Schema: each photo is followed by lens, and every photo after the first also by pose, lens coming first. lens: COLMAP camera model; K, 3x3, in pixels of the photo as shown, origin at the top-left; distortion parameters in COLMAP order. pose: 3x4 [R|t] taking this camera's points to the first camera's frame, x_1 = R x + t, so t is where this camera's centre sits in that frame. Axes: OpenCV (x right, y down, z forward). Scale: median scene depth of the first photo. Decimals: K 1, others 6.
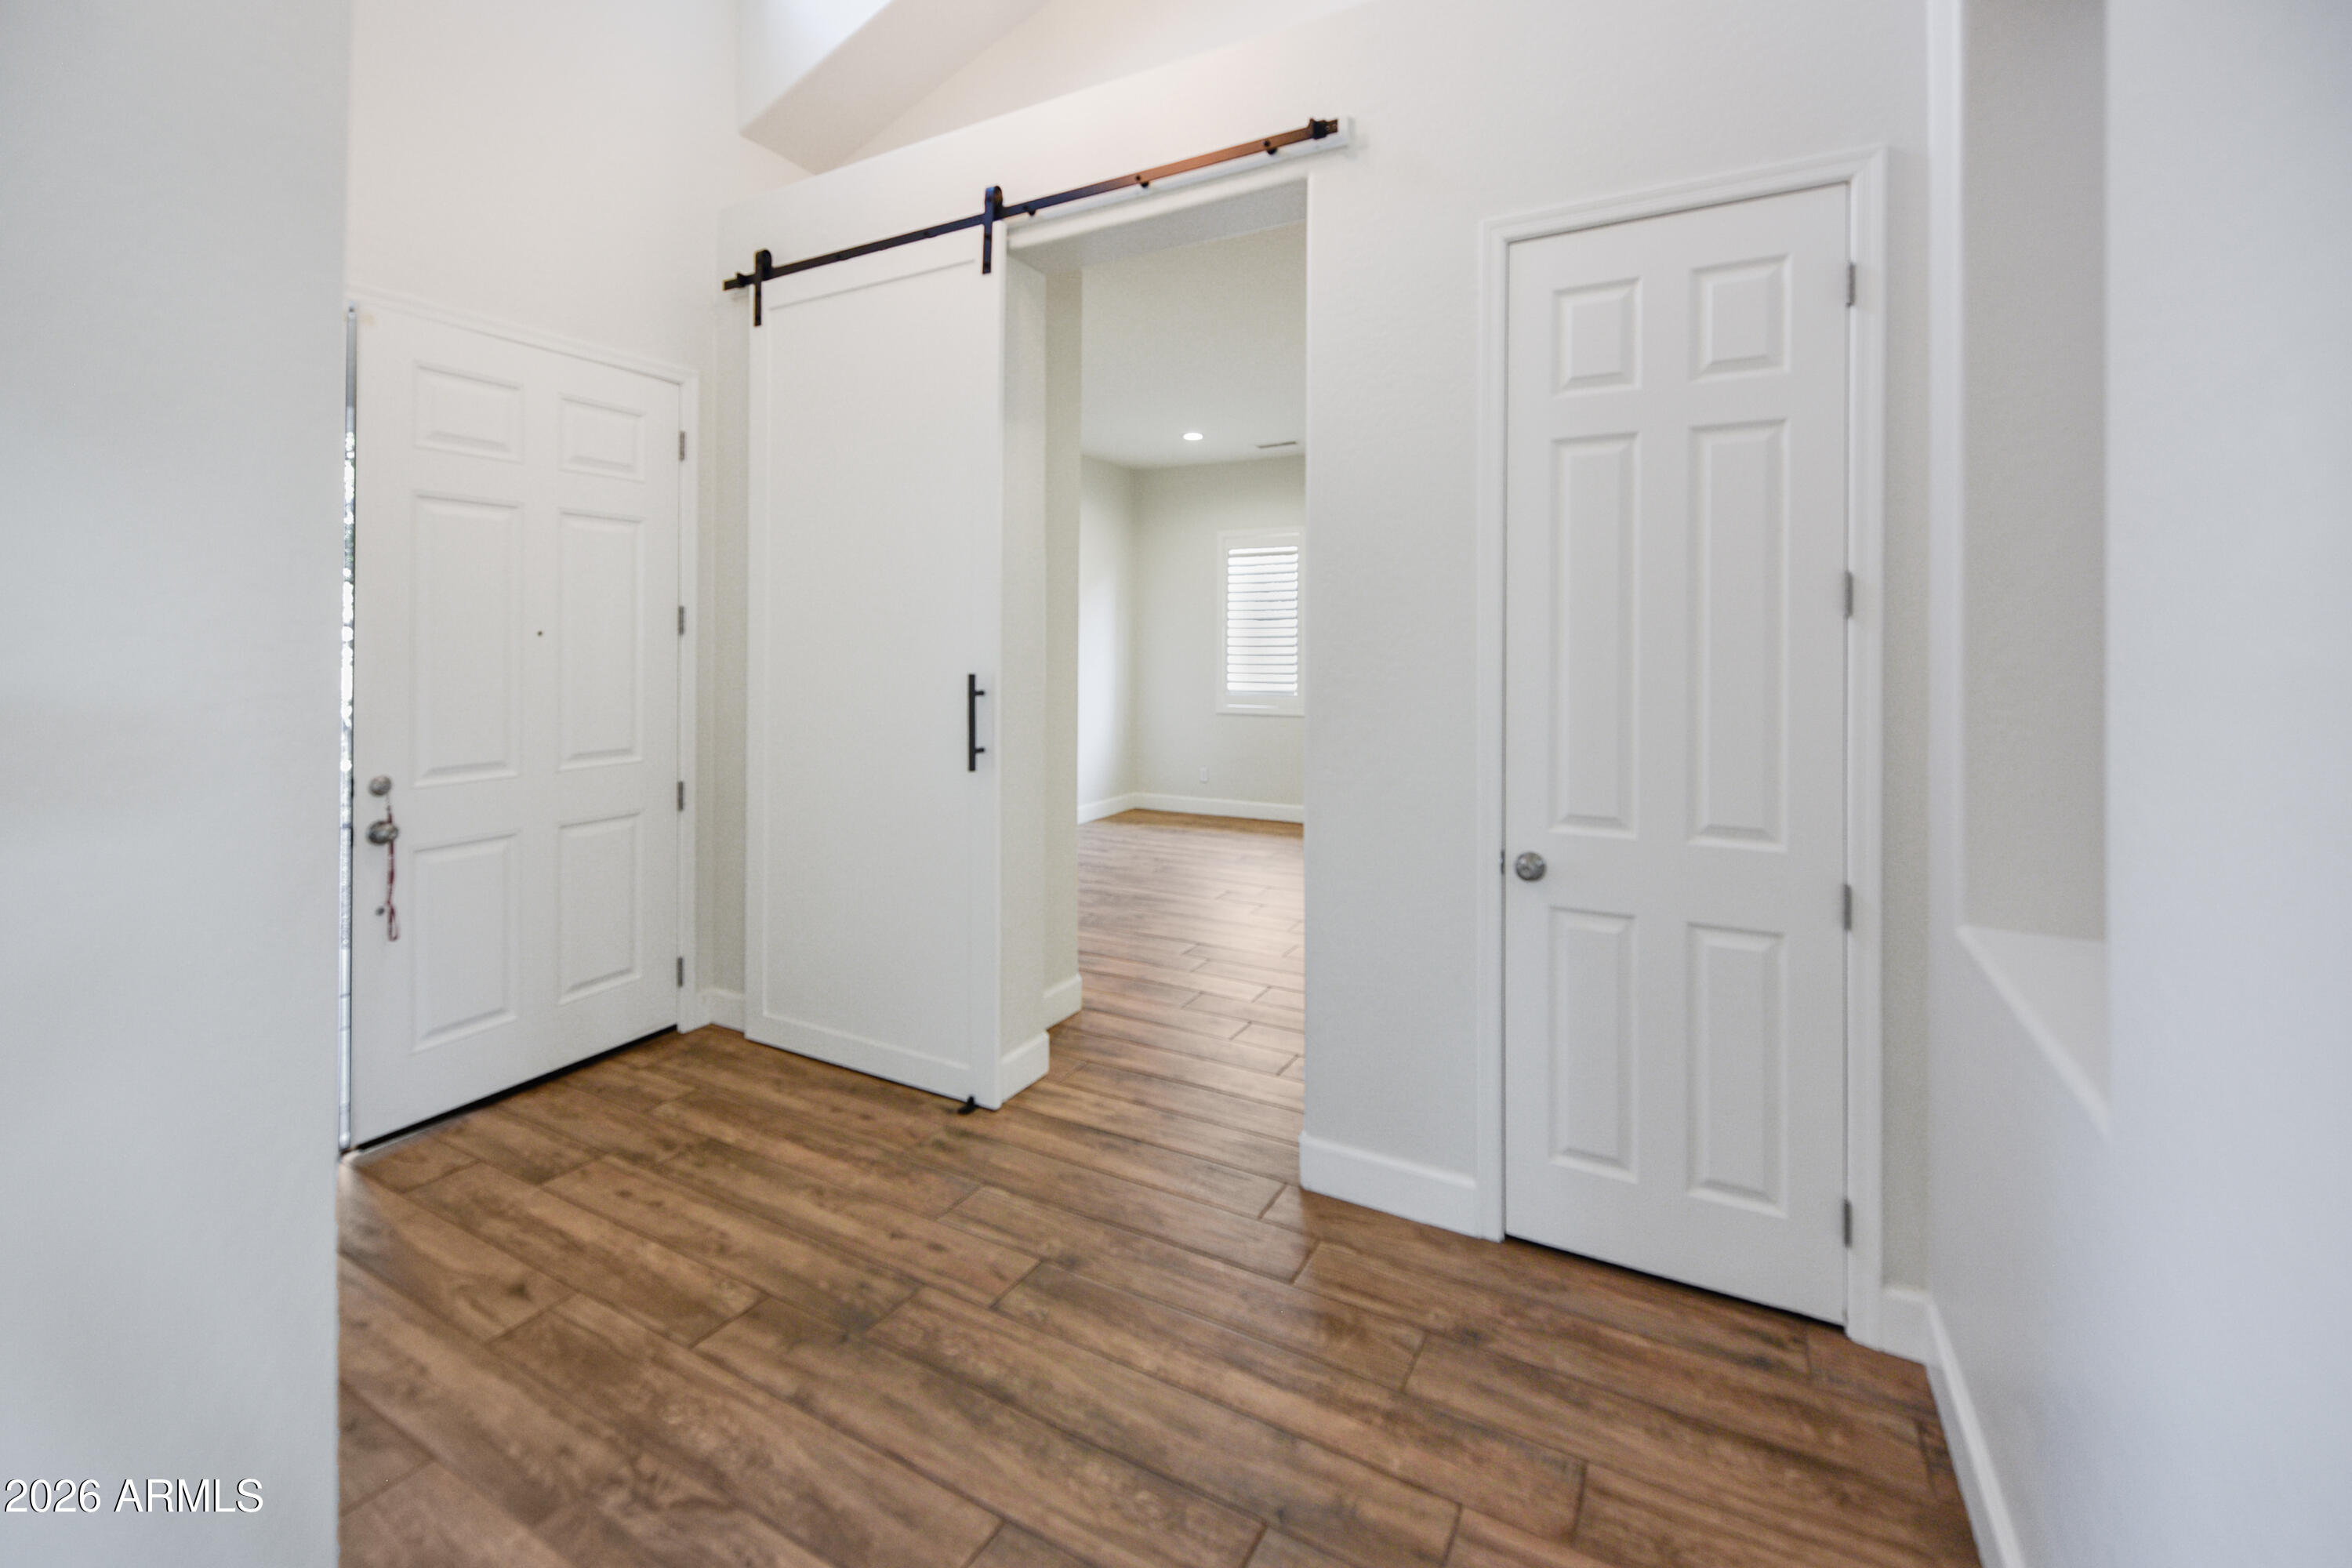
lens RADIAL K [[1026.6, 0, 1162.3], [0, 1026.6, 631.6], [0, 0, 1]] dist [-0.000771, -0.000244]
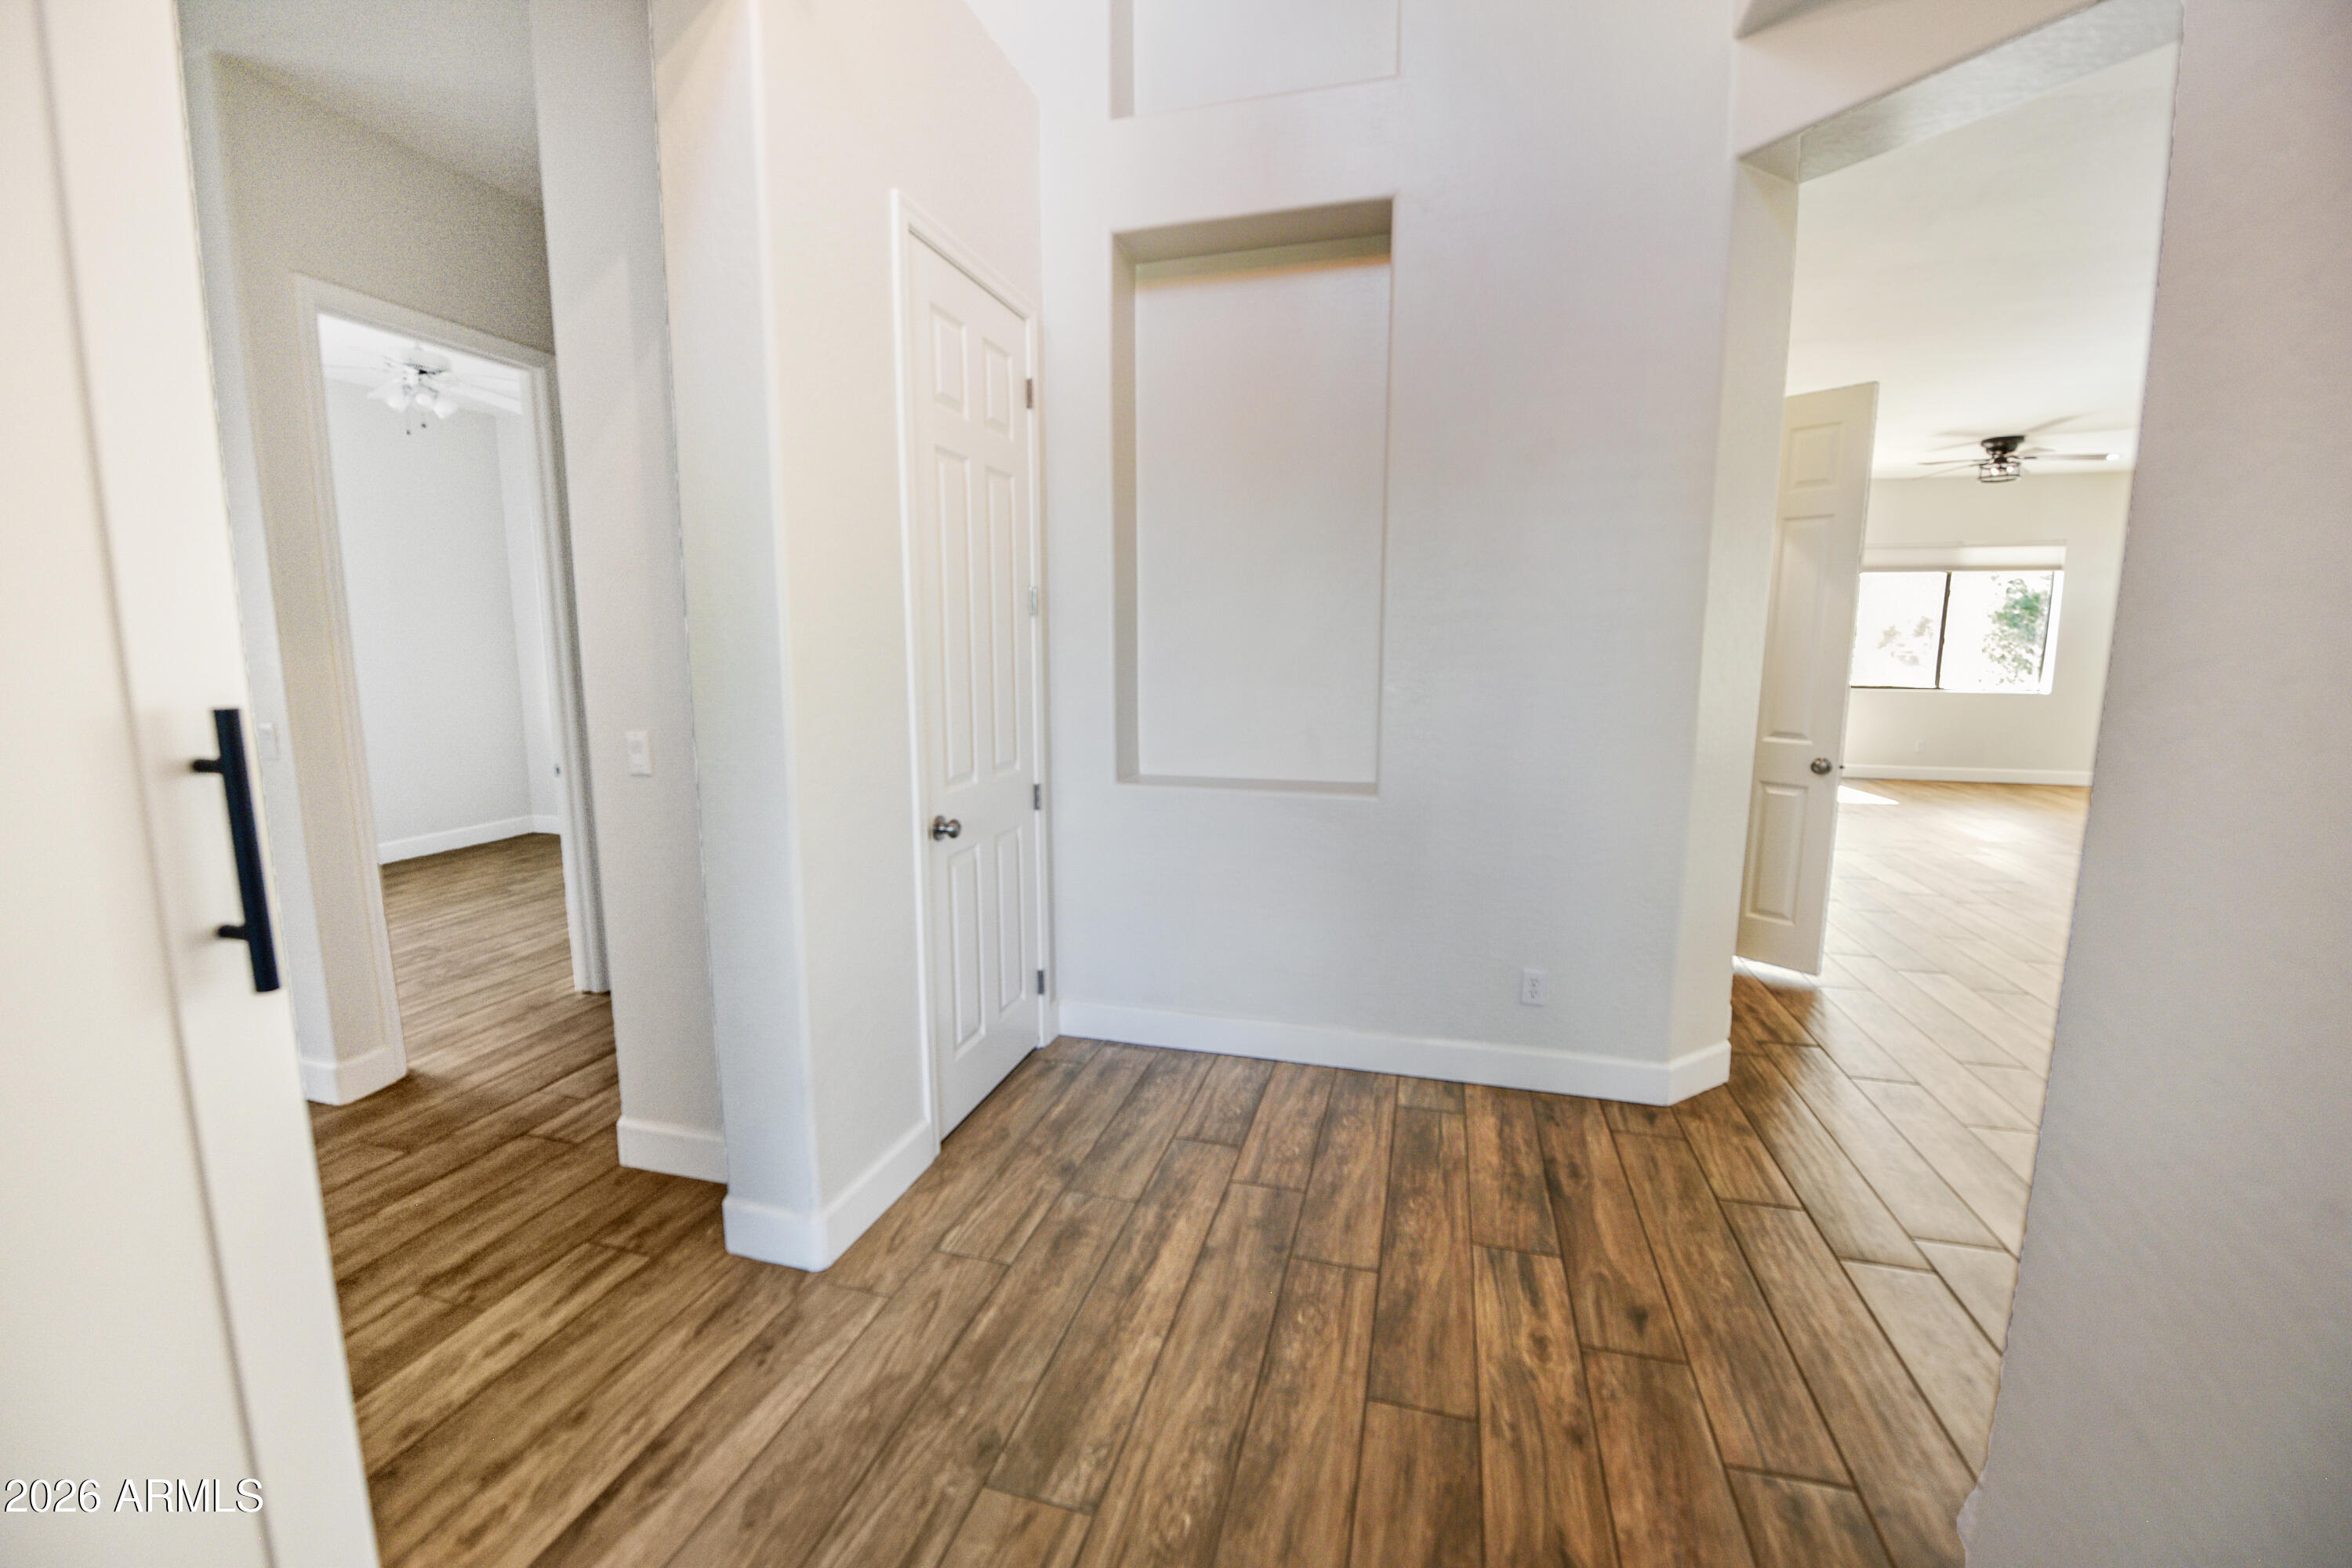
lens RADIAL K [[943.4, 0, 1169.3], [0, 943.4, 775.2], [0, 0, 1]] dist [-0.012693, -0.003543]
pose [[-0.233958, -0.139563, 0.962178, -0.691213], [-0.011624, 0.989974, 0.140768, 0.021502], [-0.972177, 0.021749, -0.233235, 0.985576]]
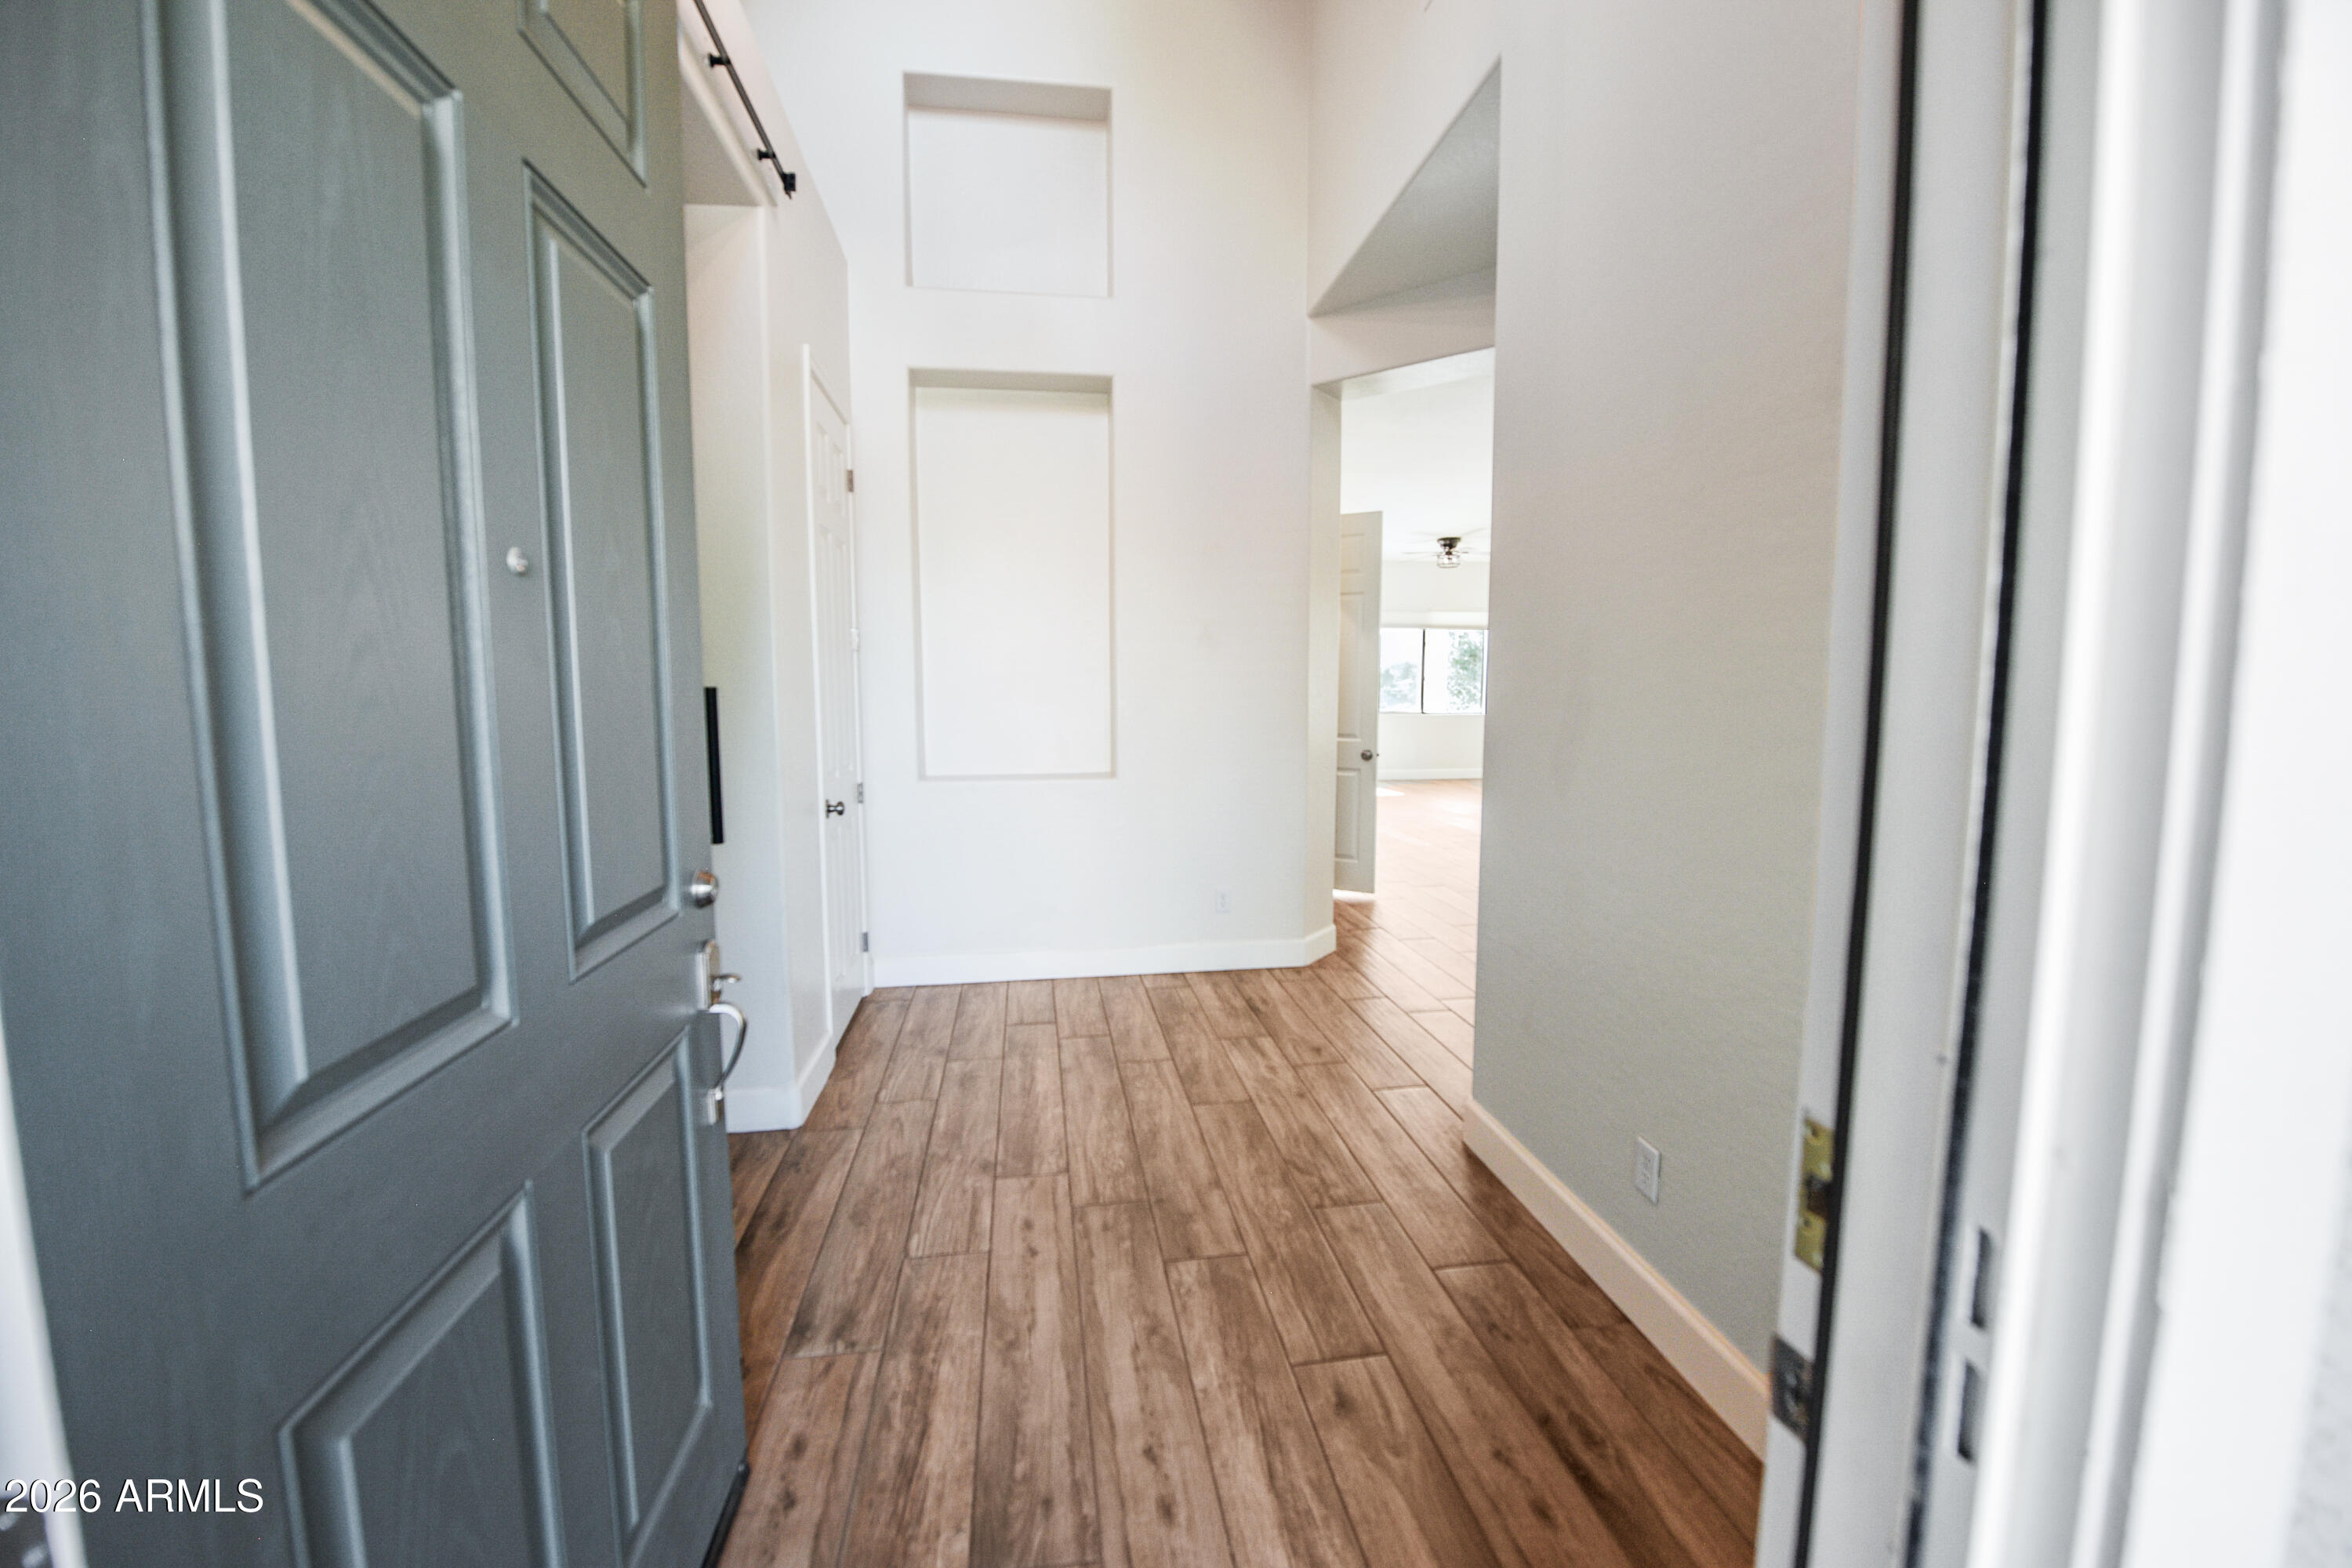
lens RADIAL K [[943.4, 0, 1169.3], [0, 943.4, 775.2], [0, 0, 1]] dist [-0.012693, -0.003543]
pose [[-0.615912, -0.076883, 0.784055, -1.018844], [-0.008526, 0.995819, 0.090951, 0.050592], [-0.787769, 0.049333, -0.613992, 1.438844]]
